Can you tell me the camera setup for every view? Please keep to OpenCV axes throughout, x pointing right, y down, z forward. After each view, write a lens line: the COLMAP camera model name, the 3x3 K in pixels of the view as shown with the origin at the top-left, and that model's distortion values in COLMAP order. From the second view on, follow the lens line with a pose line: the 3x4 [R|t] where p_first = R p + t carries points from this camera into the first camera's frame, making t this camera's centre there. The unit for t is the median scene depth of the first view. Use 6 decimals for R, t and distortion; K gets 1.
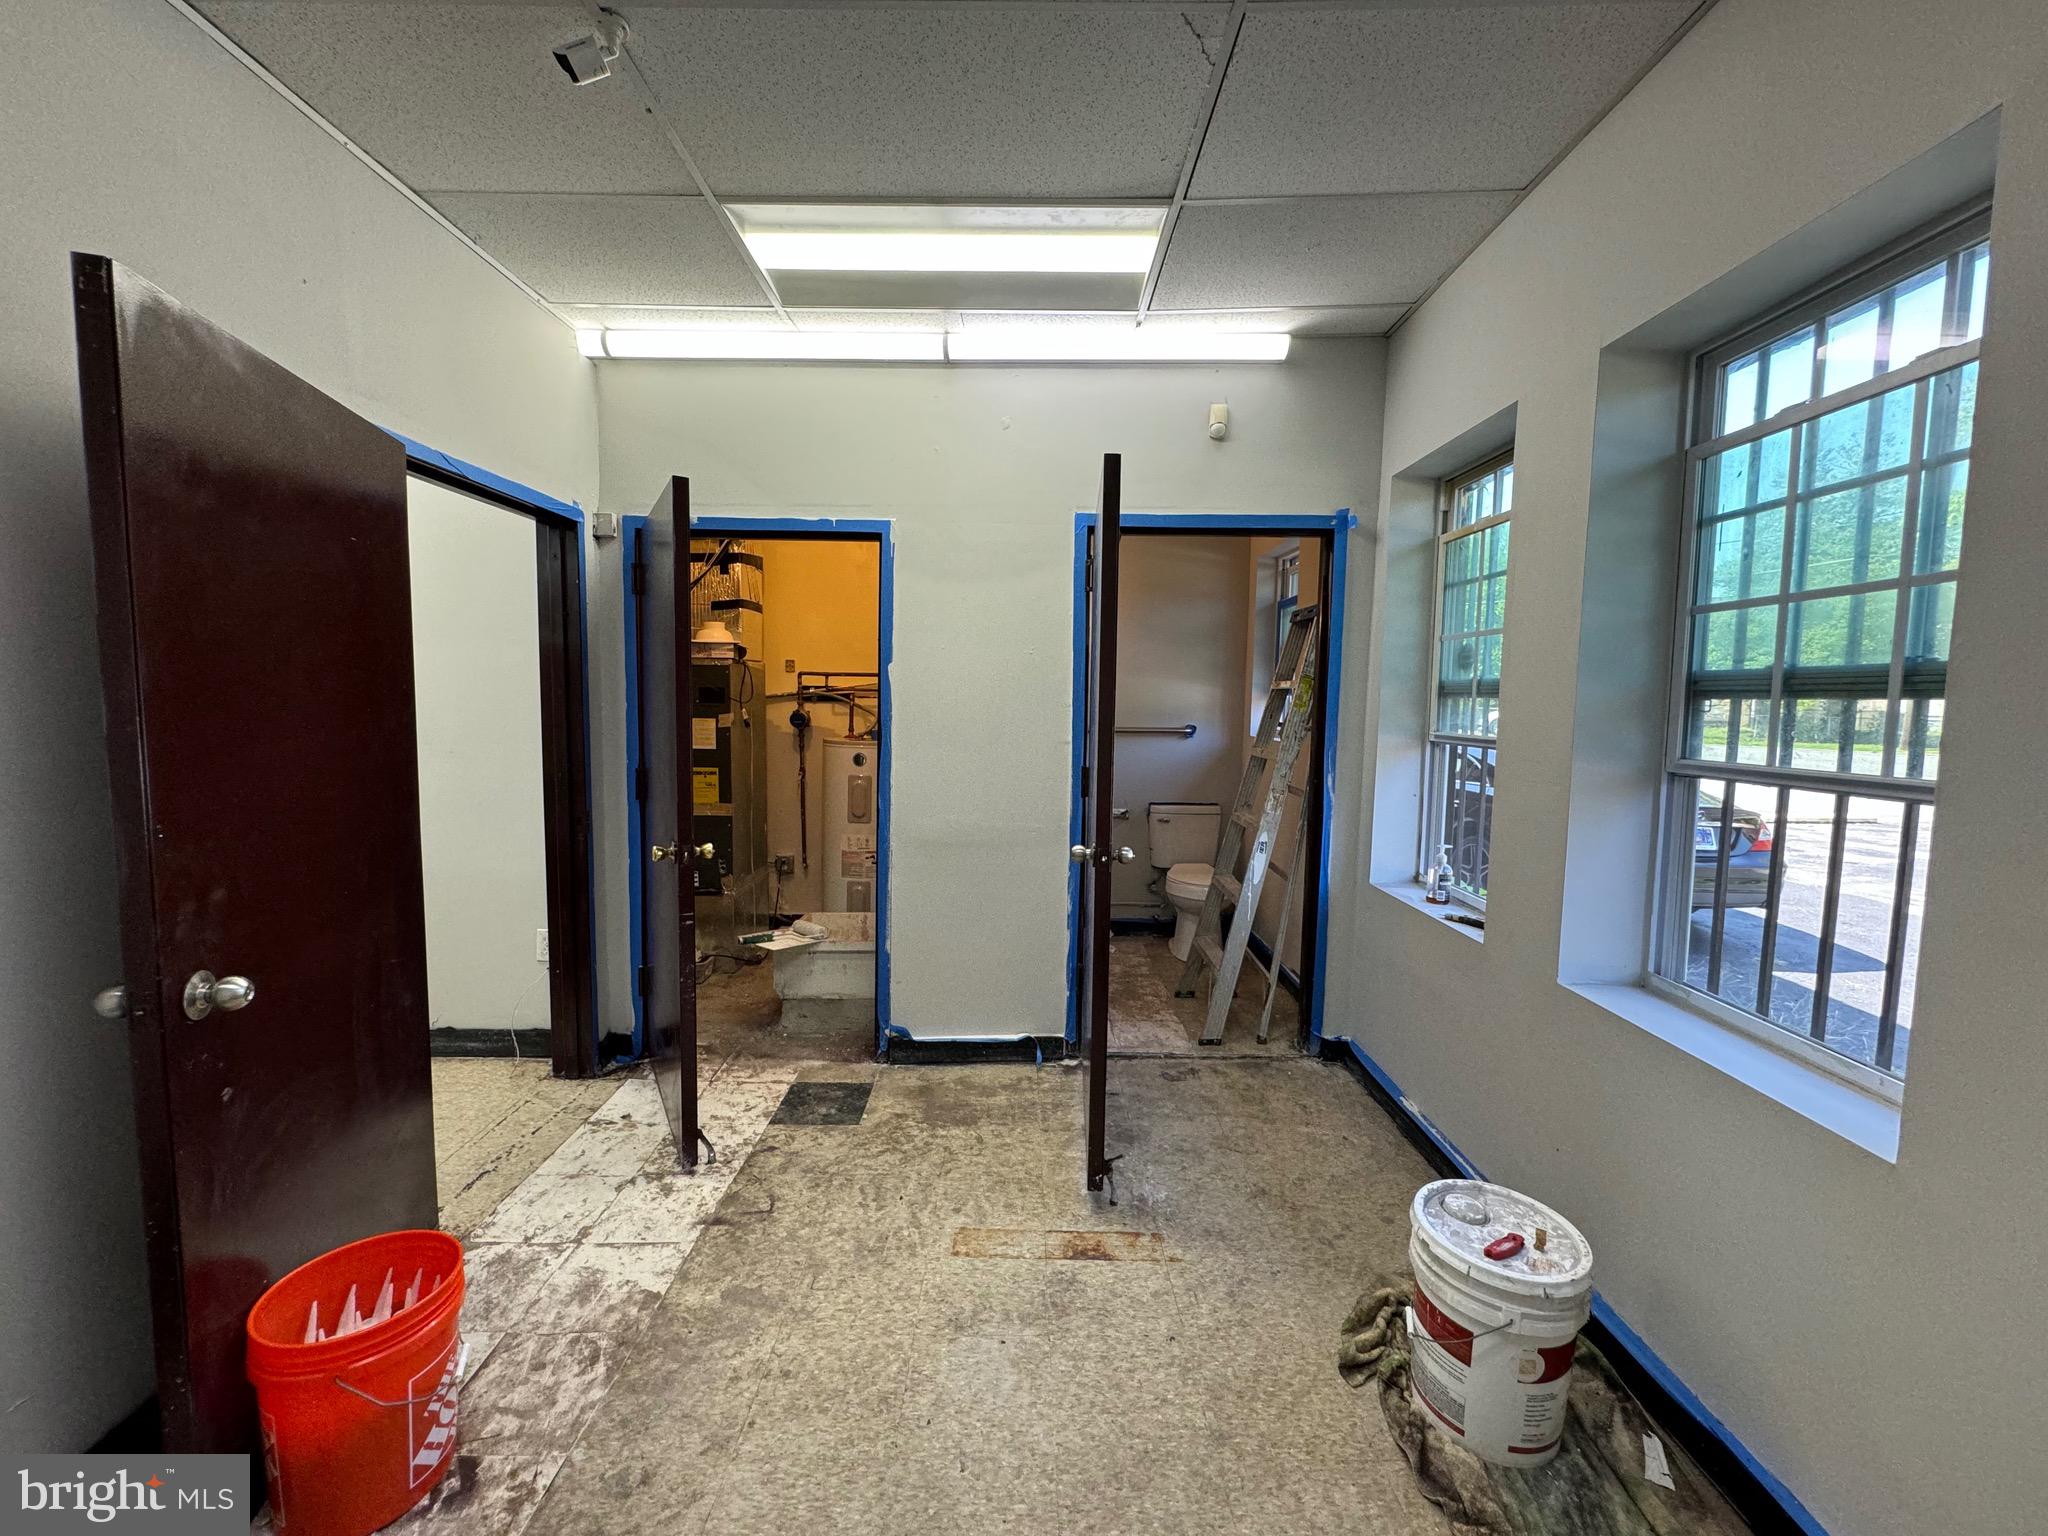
lens RADIAL K [[817.4, 0, 1023.4], [0, 817.4, 765.6], [0, 0, 1]] dist [-0.002403, 0.000426]
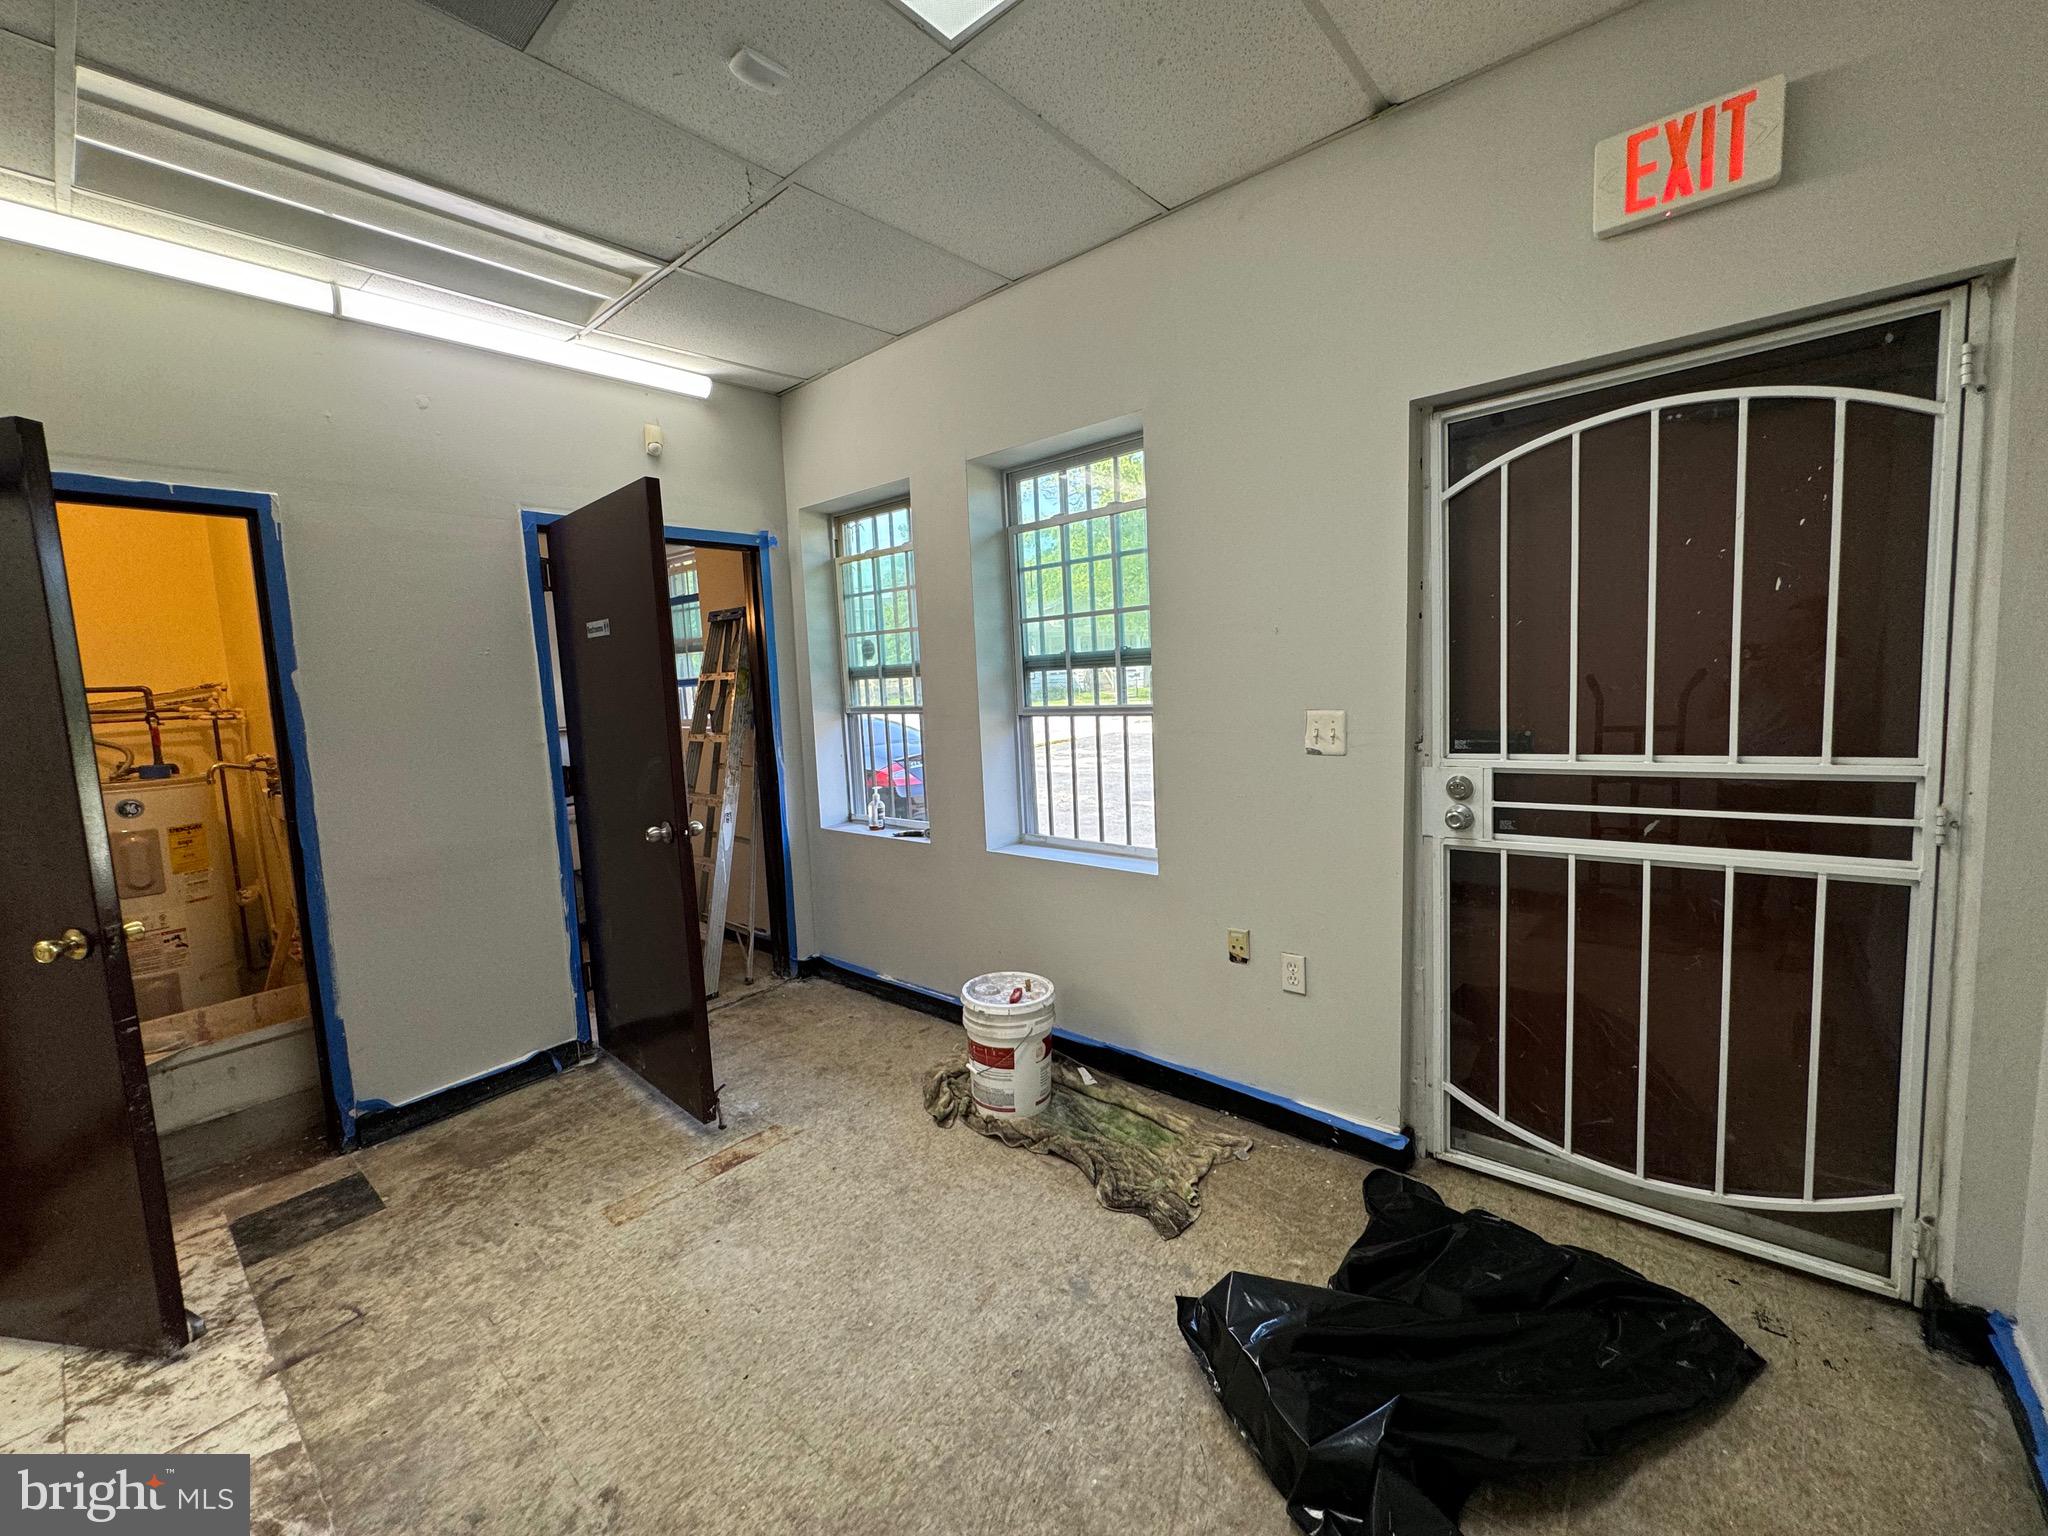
lens RADIAL K [[817.4, 0, 1023.4], [0, 817.4, 765.6], [0, 0, 1]] dist [-0.002403, 0.000426]
pose [[0.645870, -0.124410, 0.753242, -0.369972], [0.117079, 0.991103, 0.063307, 0.003475], [-0.754416, 0.047301, 0.654690, -0.090701]]
